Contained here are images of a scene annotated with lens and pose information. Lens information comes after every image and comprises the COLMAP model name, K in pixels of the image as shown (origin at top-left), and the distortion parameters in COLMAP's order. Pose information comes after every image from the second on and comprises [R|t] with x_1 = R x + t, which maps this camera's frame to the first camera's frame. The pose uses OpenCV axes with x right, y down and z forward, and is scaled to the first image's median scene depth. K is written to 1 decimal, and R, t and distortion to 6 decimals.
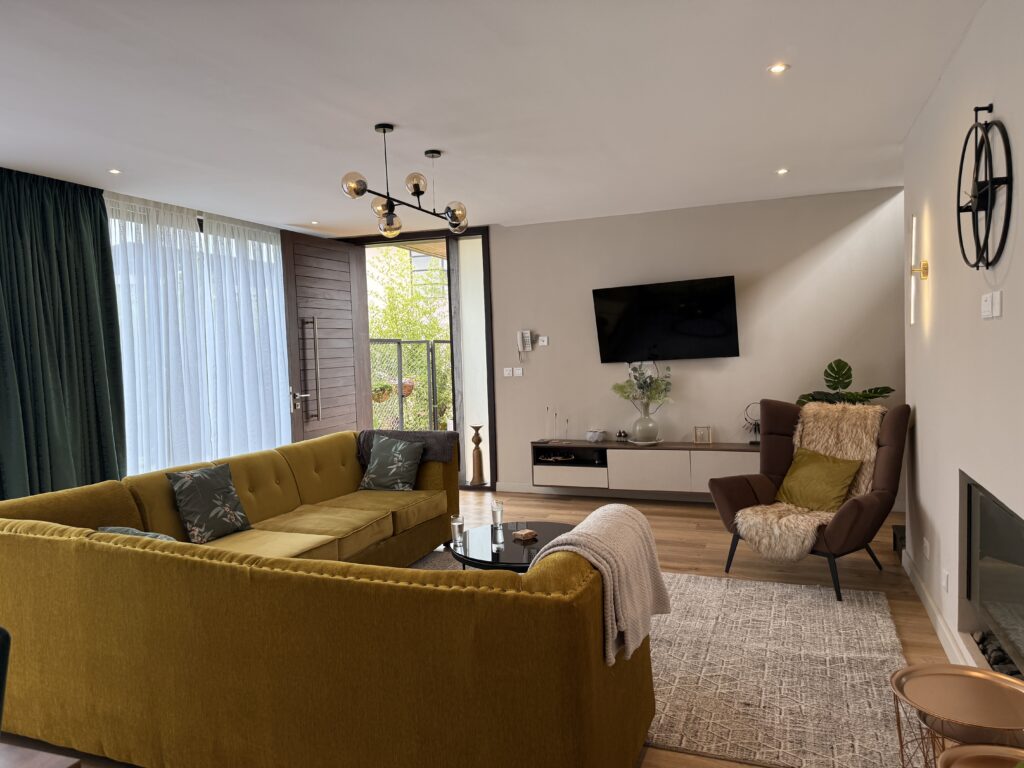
lens RADIAL K [[722.7, 0, 512.0], [0, 722.7, 384.0], [0, 0, 1]] dist [0.163299, -0.286392]
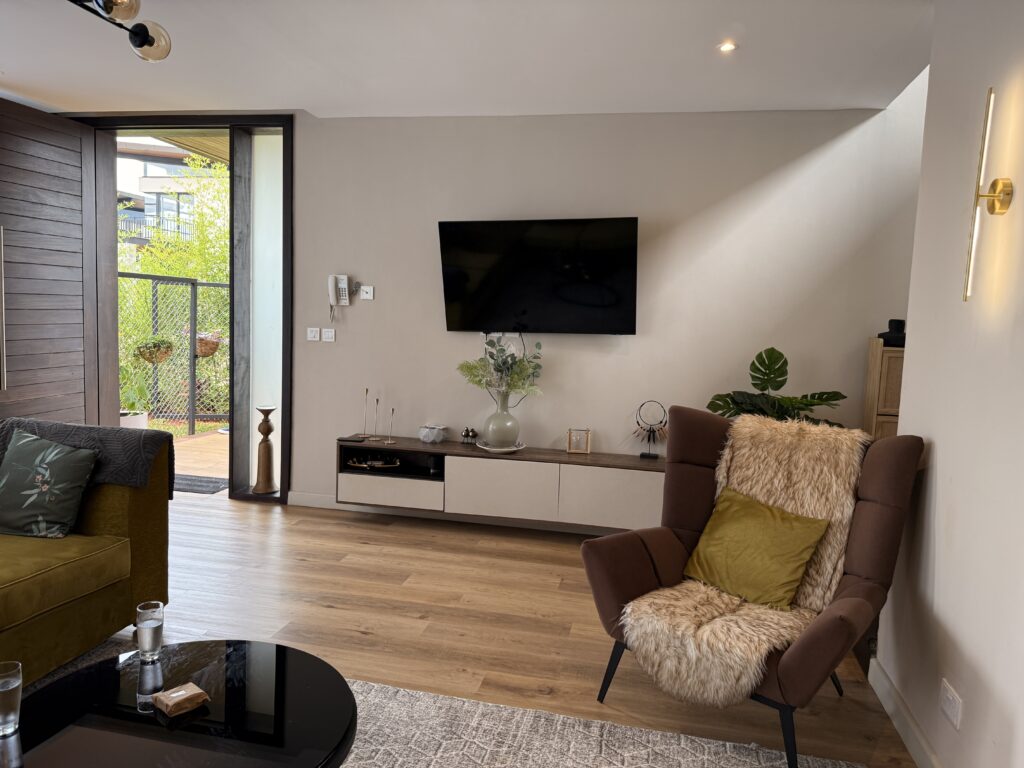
lens RADIAL K [[722.7, 0, 512.0], [0, 722.7, 384.0], [0, 0, 1]] dist [0.163299, -0.286392]
pose [[0.985875, 0.056232, 0.157758, 0.087287], [-0.063628, 0.997080, 0.042222, -0.012533], [-0.154923, -0.051663, 0.986575, 0.335588]]
